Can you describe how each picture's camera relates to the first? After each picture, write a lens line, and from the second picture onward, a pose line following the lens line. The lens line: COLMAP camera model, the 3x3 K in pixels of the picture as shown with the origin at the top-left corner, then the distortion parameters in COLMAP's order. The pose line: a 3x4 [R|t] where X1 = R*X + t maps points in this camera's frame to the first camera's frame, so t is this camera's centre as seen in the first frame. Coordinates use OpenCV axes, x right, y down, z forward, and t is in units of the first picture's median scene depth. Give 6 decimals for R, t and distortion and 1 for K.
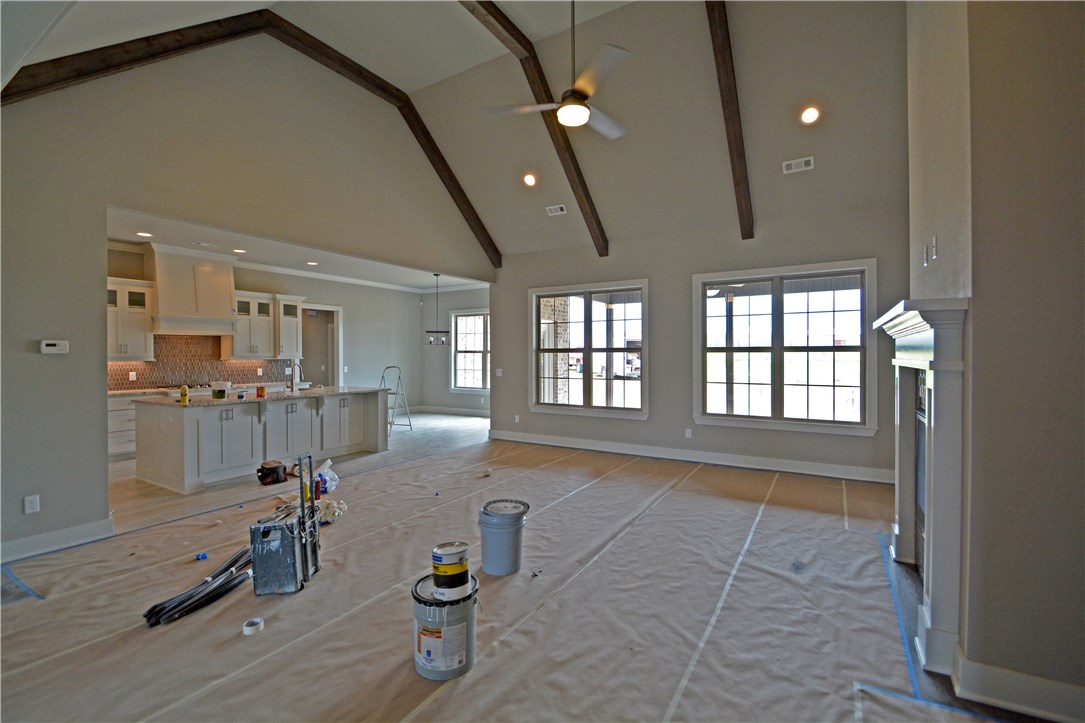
lens RADIAL K [[479.9, 0, 538.1], [0, 479.9, 360.0], [0, 0, 1]] dist [0.000328, -0.004329]
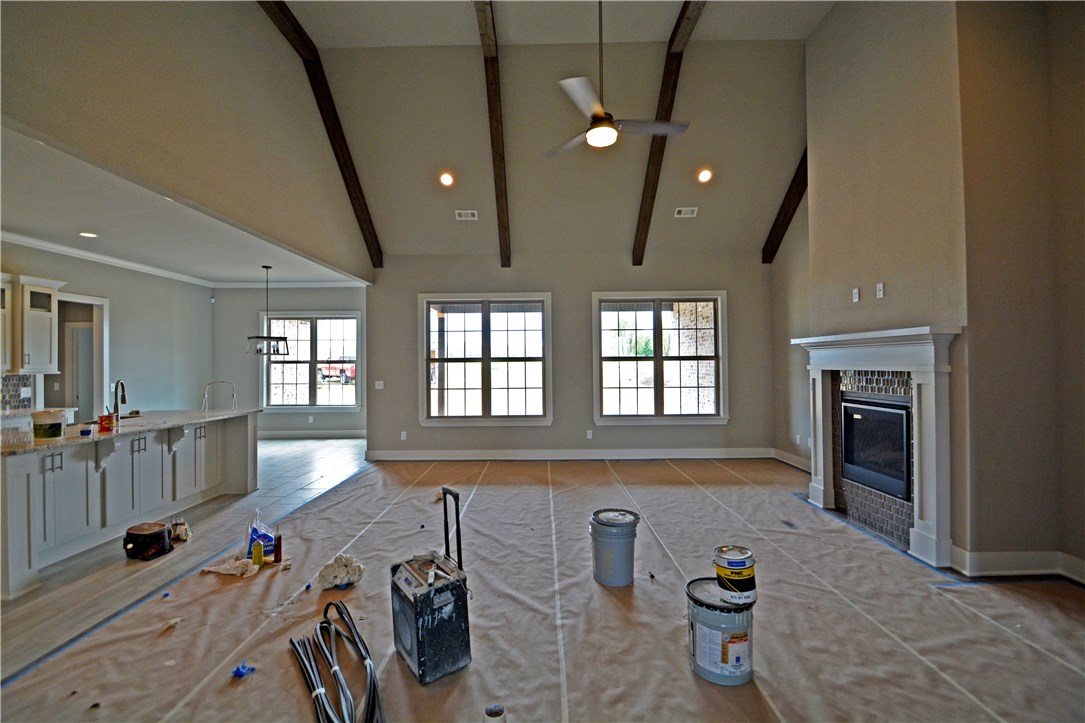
lens RADIAL K [[479.9, 0, 537.2], [0, 479.9, 357.6], [0, 0, 1]] dist [0.000328, -0.004329]
pose [[0.858041, 0.000210, 0.513580, -0.353197], [0.012901, 0.999676, -0.021962, -0.001810], [-0.513418, 0.025470, 0.857760, 0.107223]]
